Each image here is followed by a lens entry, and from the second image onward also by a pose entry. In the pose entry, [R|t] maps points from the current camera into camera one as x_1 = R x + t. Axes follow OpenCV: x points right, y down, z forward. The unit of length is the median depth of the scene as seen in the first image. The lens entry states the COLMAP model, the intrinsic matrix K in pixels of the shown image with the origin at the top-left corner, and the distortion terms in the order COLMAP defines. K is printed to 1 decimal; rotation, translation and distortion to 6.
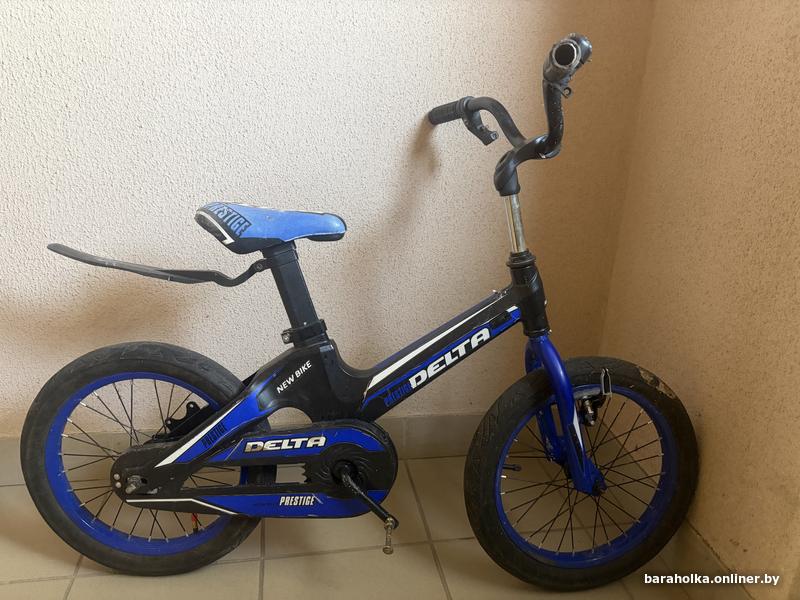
lens RADIAL K [[654.9, 0, 400.0], [0, 654.9, 300.0], [0, 0, 1]] dist [0.014597, -0.005199]
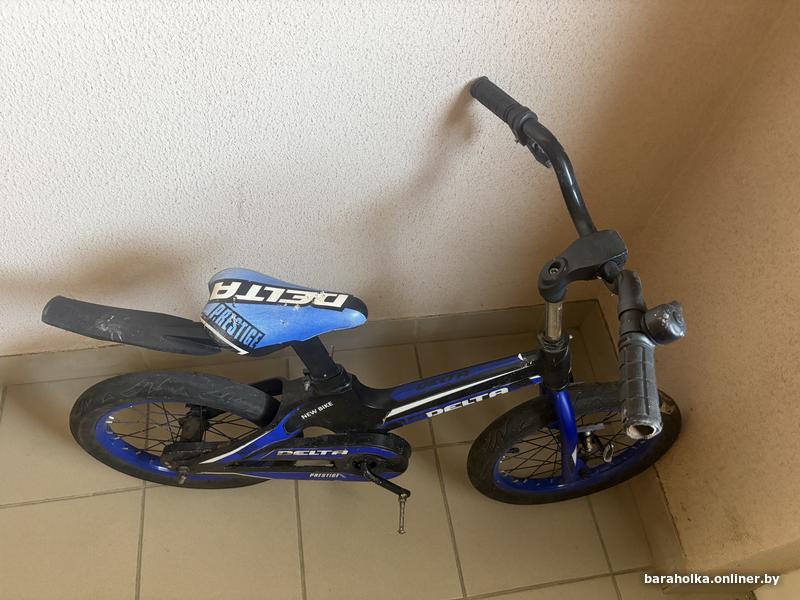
lens RADIAL K [[654.9, 0, 400.0], [0, 654.9, 300.0], [0, 0, 1]] dist [0.014597, -0.005199]
pose [[0.999354, 0.031143, 0.017910, -0.049008], [-0.035276, 0.756271, 0.653306, -0.653703], [0.006801, -0.653516, 0.756882, 0.296565]]
